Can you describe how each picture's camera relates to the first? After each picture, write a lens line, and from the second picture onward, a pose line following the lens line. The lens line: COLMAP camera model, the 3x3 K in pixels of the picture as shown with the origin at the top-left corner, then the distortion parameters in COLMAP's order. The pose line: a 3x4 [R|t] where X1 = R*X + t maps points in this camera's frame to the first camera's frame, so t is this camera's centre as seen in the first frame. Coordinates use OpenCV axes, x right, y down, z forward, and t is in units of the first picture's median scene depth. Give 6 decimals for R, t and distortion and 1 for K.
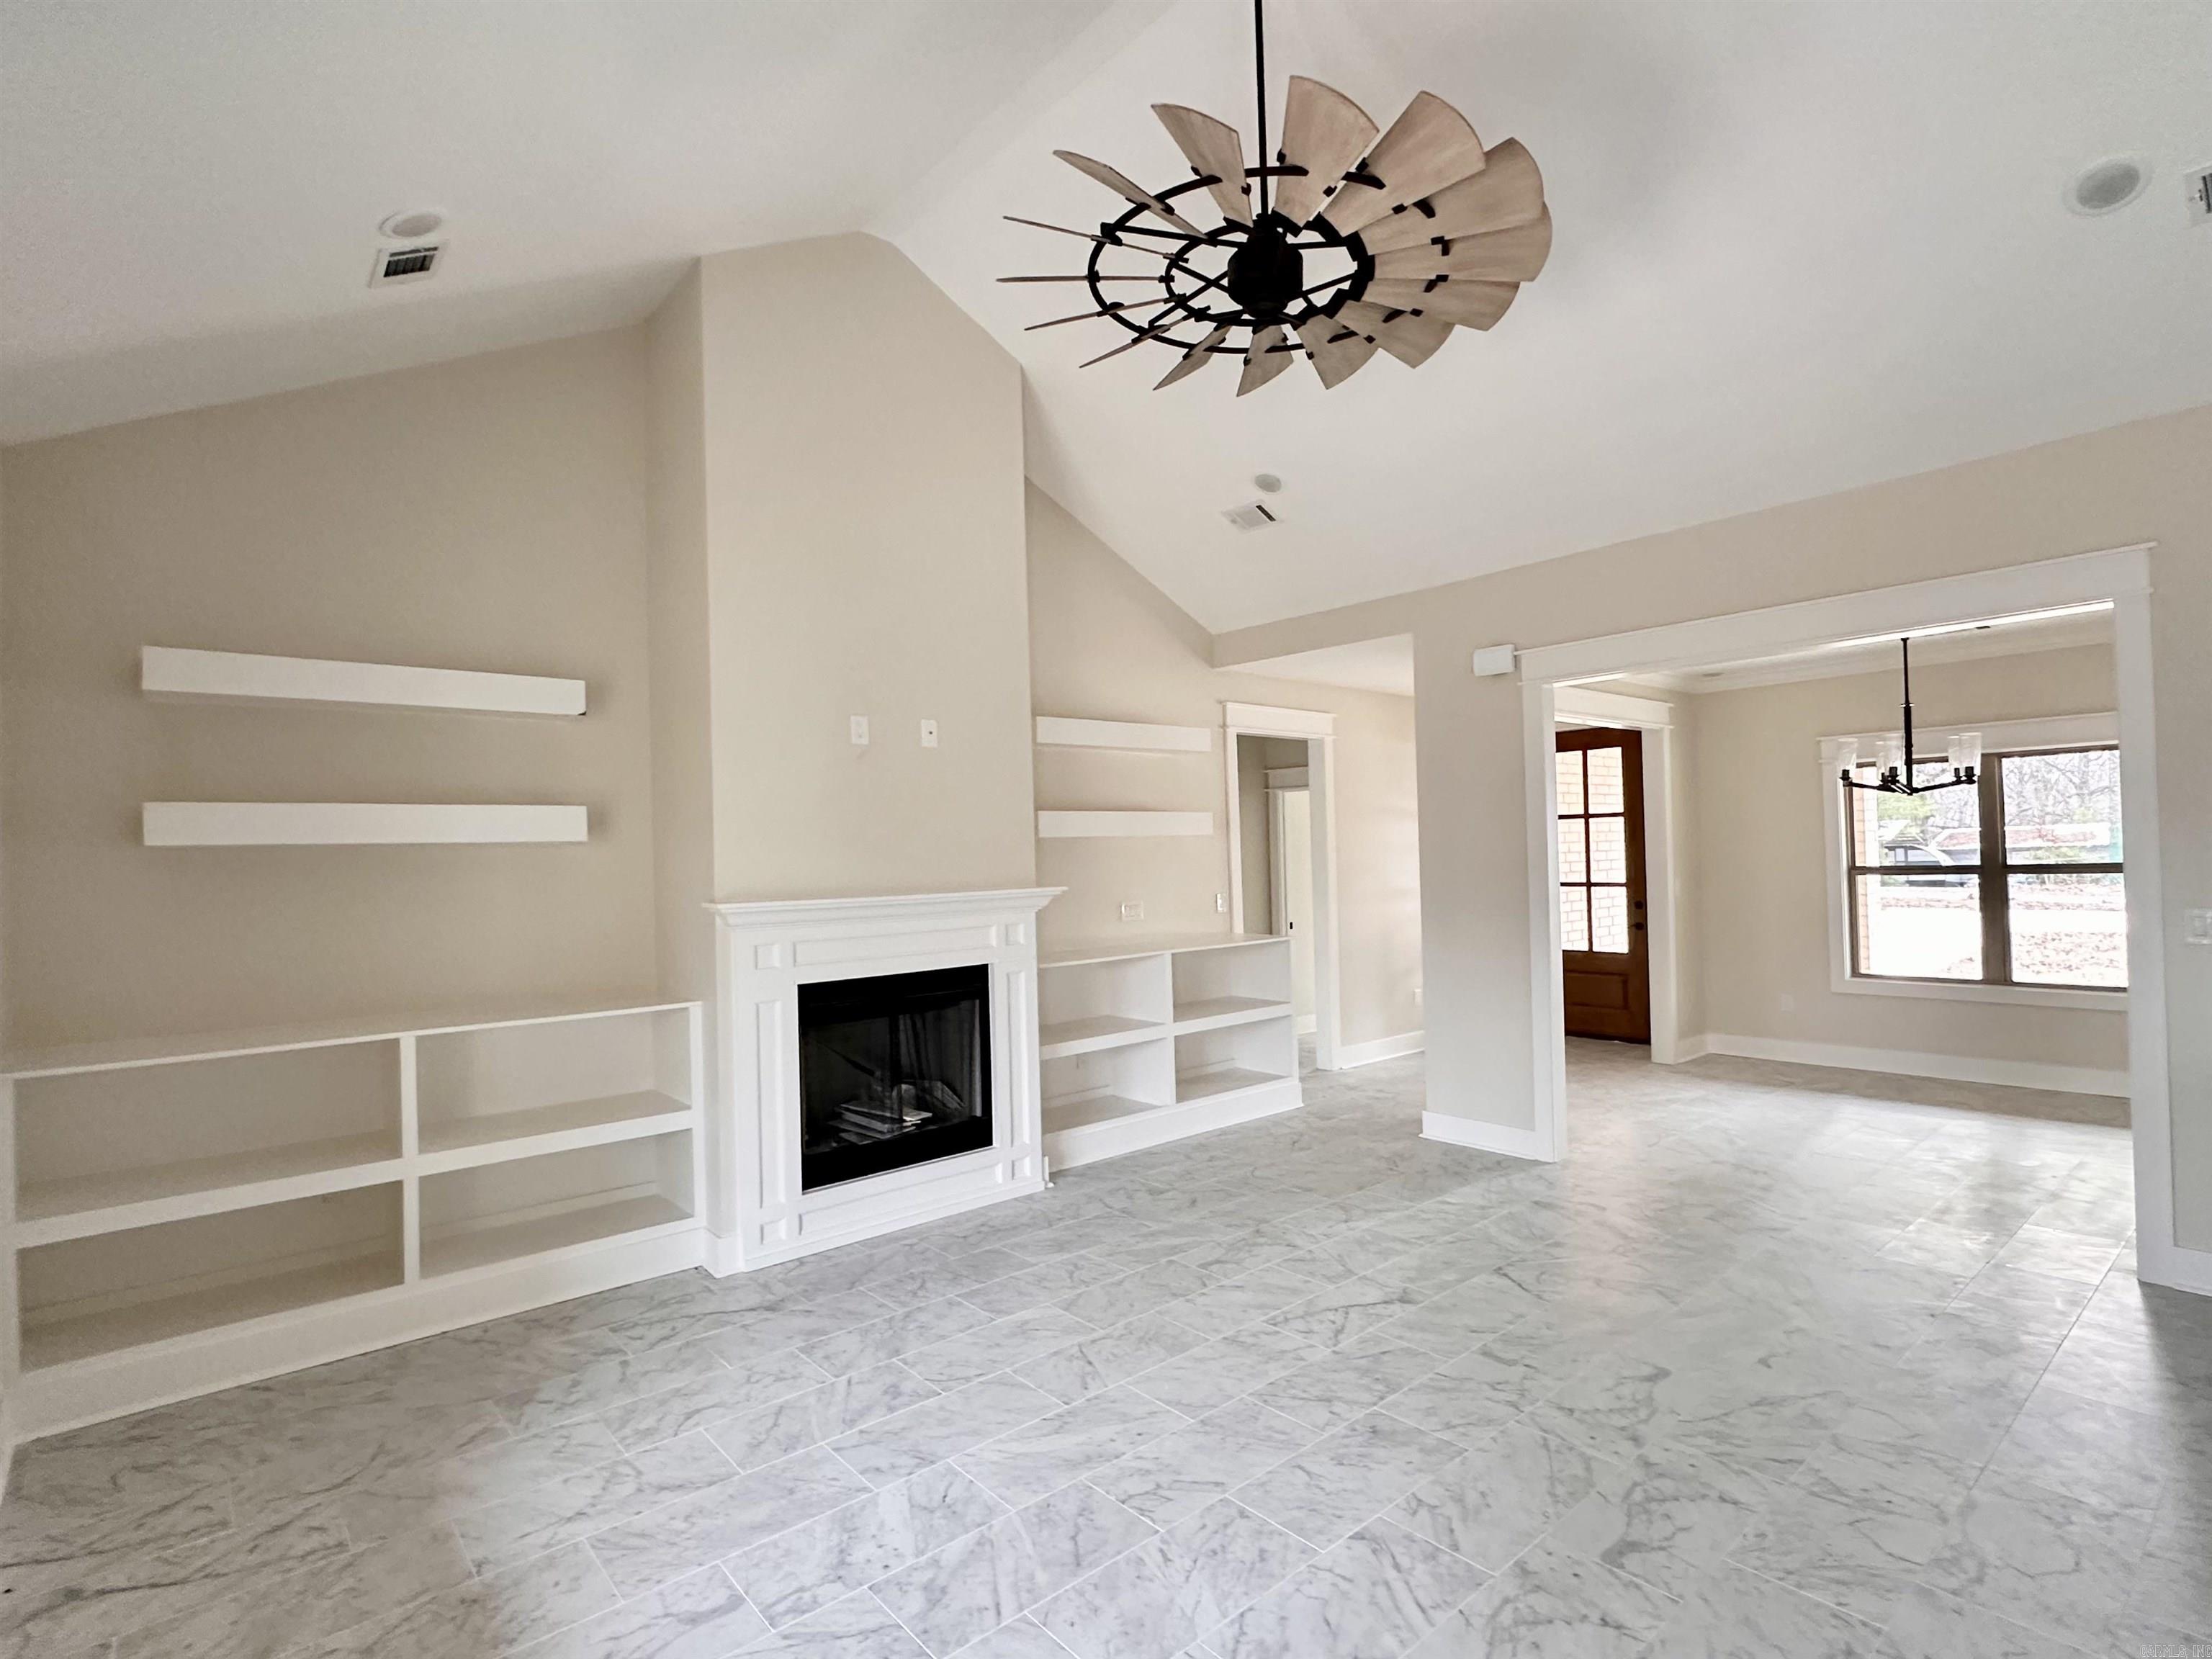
lens RADIAL K [[1106.7, 0, 1108.3], [0, 1106.7, 841.8], [0, 0, 1]] dist [0.006595, 0.000367]
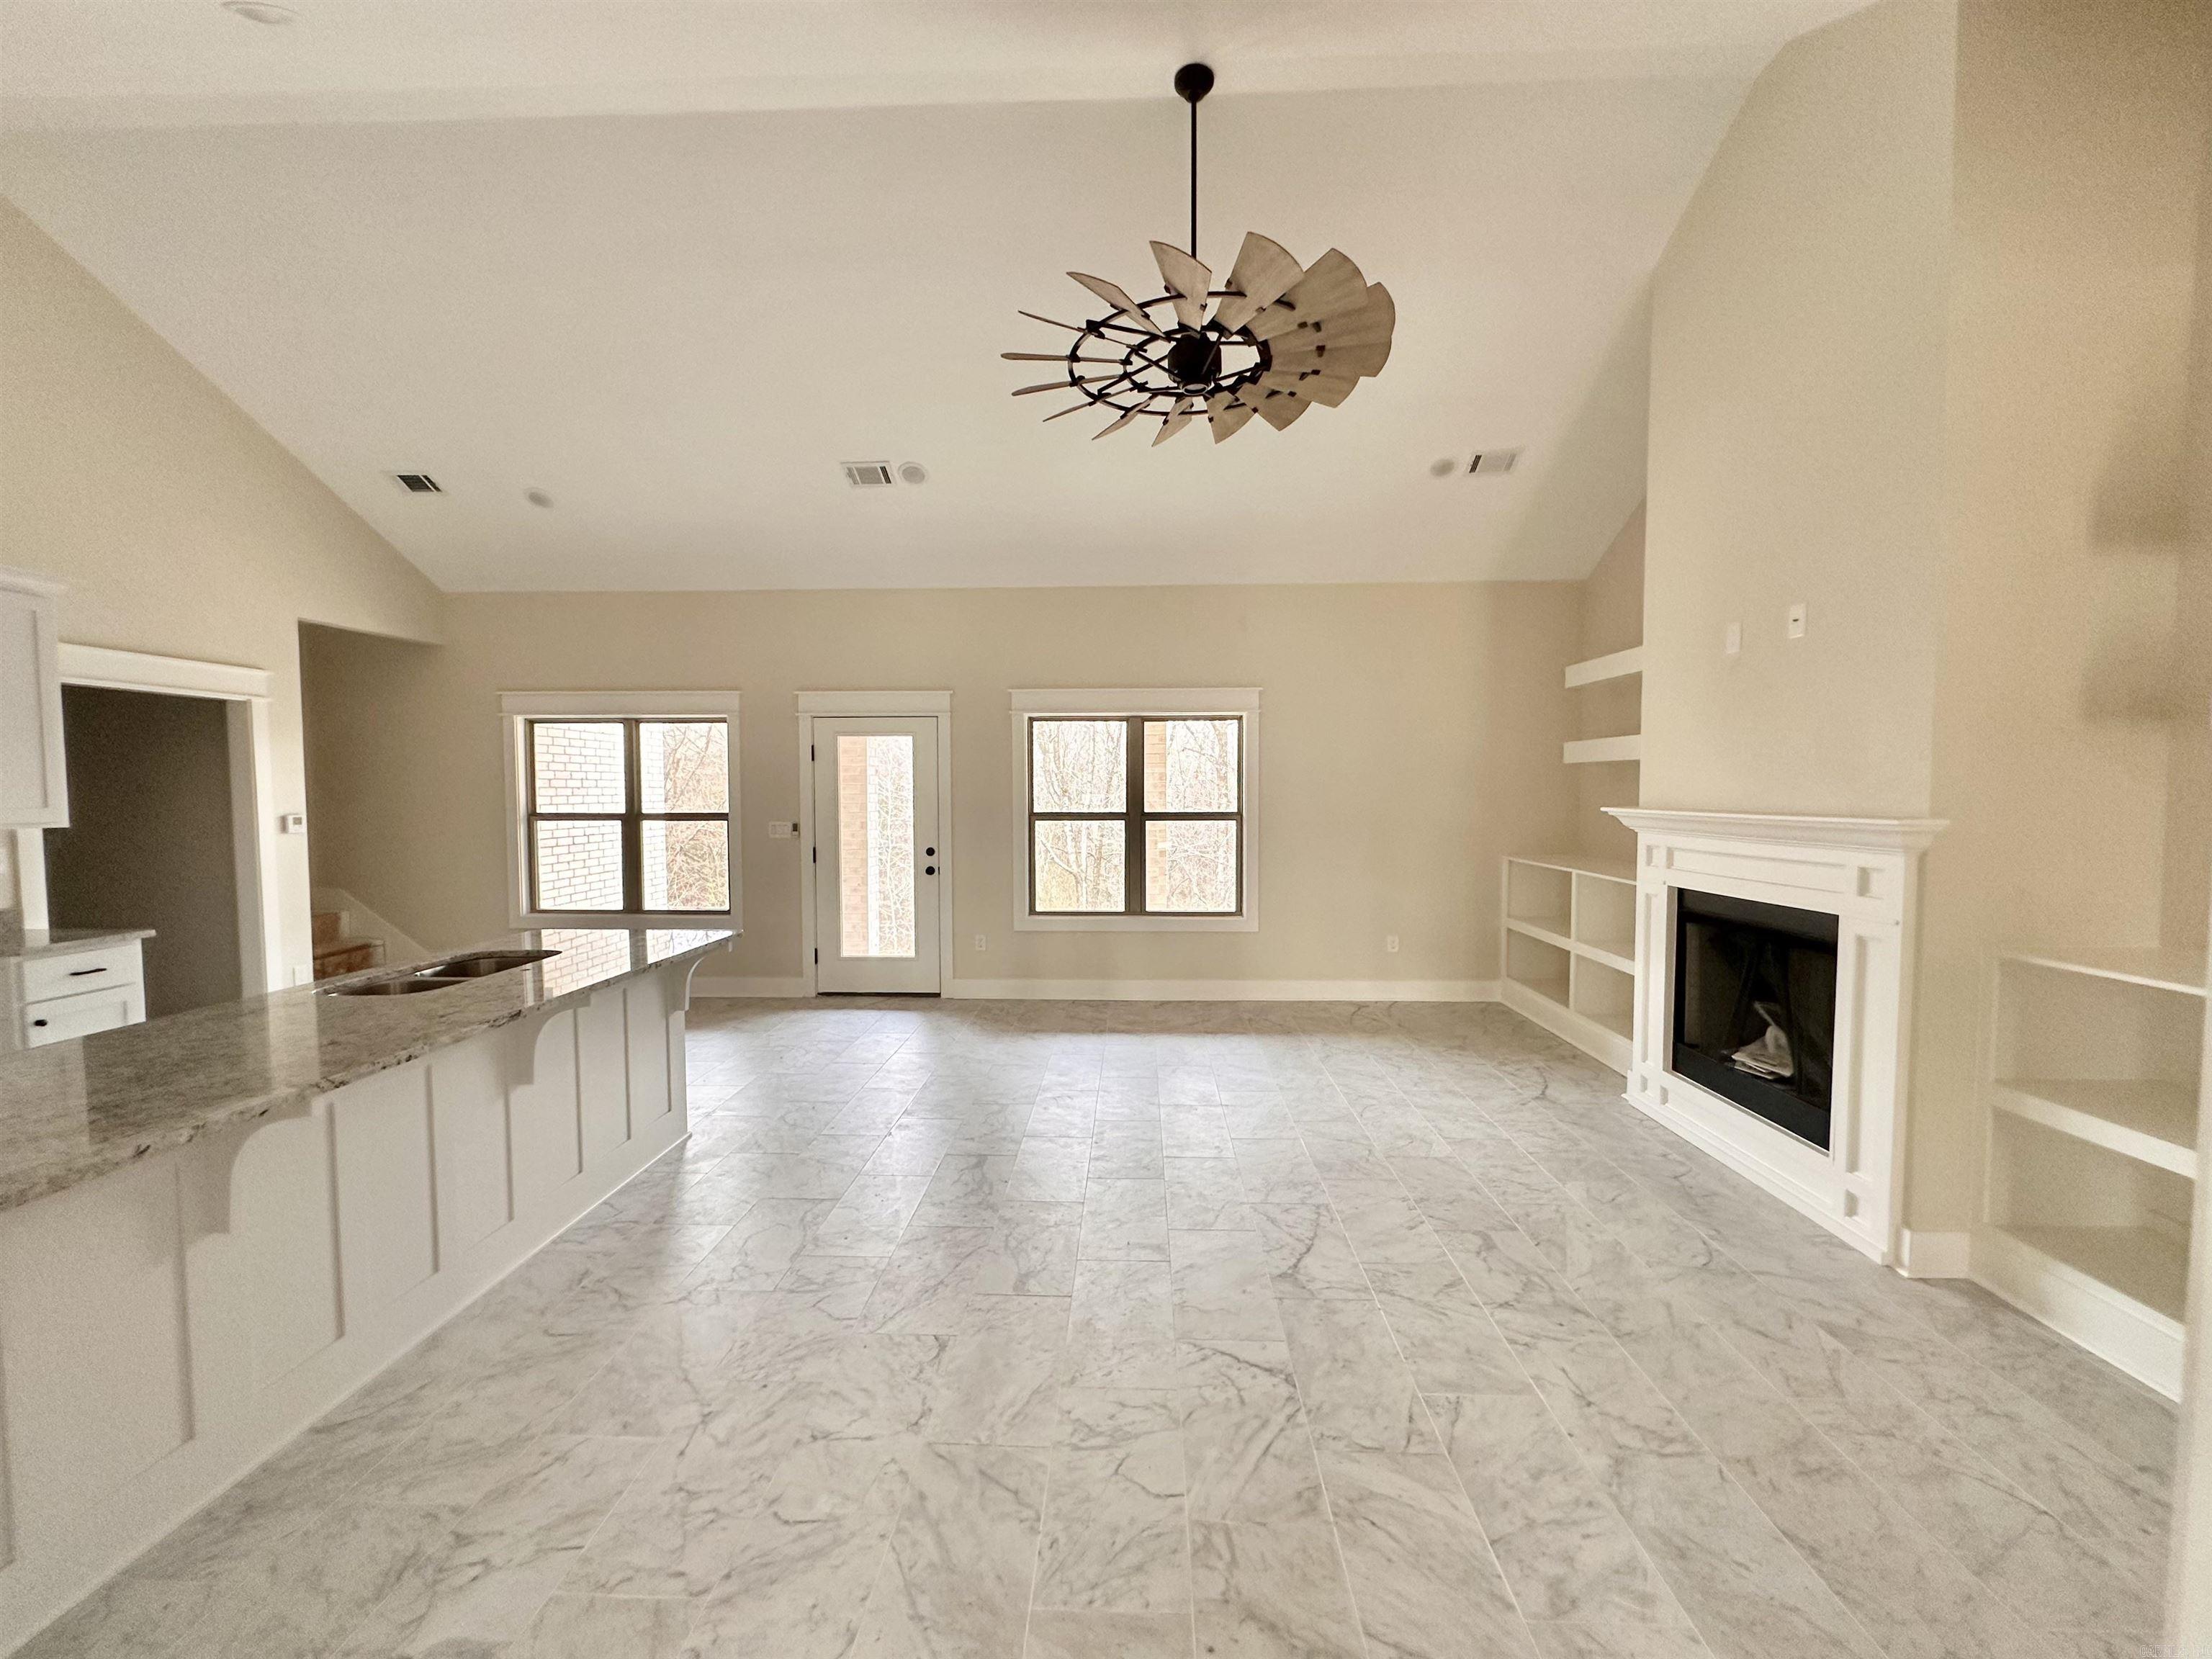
lens RADIAL K [[884.6, 0, 1107.0], [0, 884.6, 827.0], [0, 0, 1]] dist [0.002612, 0.000204]
pose [[-0.681747, 0.058745, -0.729225, 0.760532], [0.027948, 0.998135, 0.054279, 0.005156], [0.731054, 0.016624, -0.682118, 1.203627]]
